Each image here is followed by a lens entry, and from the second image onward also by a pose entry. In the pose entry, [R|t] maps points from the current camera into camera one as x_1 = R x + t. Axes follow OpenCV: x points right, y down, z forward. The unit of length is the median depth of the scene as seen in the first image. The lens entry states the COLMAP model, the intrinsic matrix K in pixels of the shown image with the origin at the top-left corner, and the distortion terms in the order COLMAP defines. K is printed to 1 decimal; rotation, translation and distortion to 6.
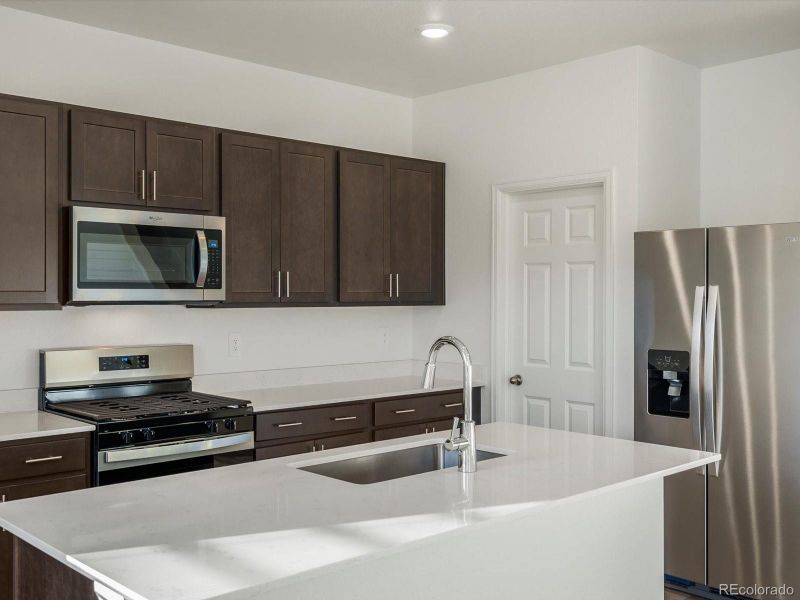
lens RADIAL K [[836.8, 0, 400.0], [0, 836.8, 298.4], [0, 0, 1]] dist [-0.017247, 0.000000]
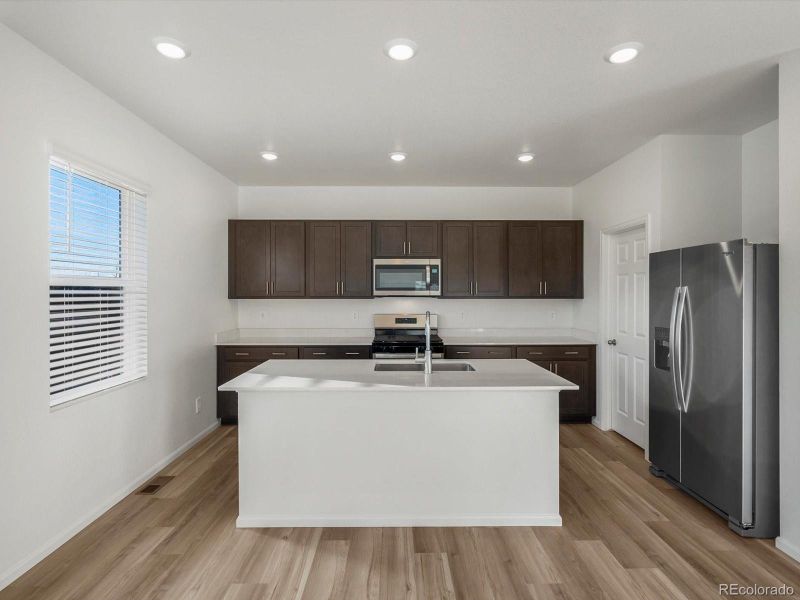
lens RADIAL K [[412.8, 0, 400.0], [0, 412.8, 298.4], [0, 0, 1]] dist [-0.000276, -0.000004]
pose [[0.736489, 0.007705, -0.676406, 0.475372], [-0.001774, 0.999954, 0.009458, -0.000368], [0.676447, -0.005766, 0.736469, 0.092815]]
